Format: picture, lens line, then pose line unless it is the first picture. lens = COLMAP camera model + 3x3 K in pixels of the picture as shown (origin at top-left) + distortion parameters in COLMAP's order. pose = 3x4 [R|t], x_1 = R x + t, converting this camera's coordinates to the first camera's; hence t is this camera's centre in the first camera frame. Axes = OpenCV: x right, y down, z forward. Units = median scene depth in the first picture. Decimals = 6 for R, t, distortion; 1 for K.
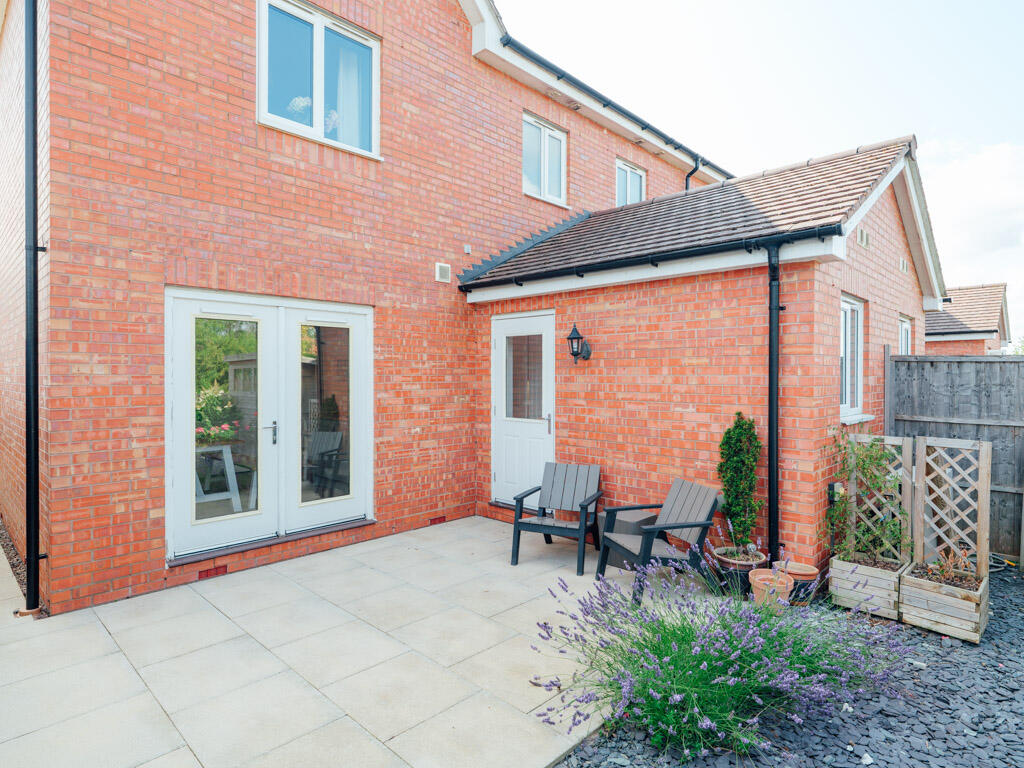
lens RADIAL K [[557.7, 0, 512.0], [0, 557.7, 384.0], [0, 0, 1]] dist [0.001166, 0.000305]
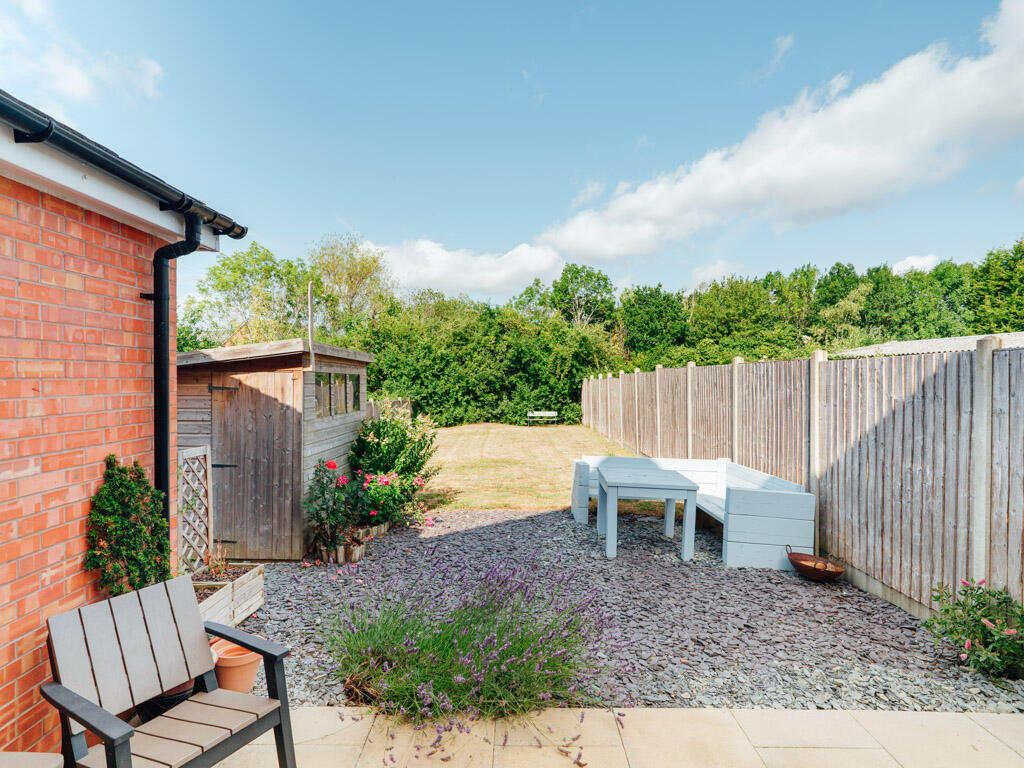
lens RADIAL K [[553.5, 0, 512.0], [0, 553.5, 378.7], [0, 0, 1]] dist [-0.000114, -0.000468]
pose [[-0.689564, -0.009113, 0.724167, -0.313156], [0.004088, 0.999856, 0.016475, -0.039410], [-0.724213, 0.014321, -0.689427, 1.062726]]
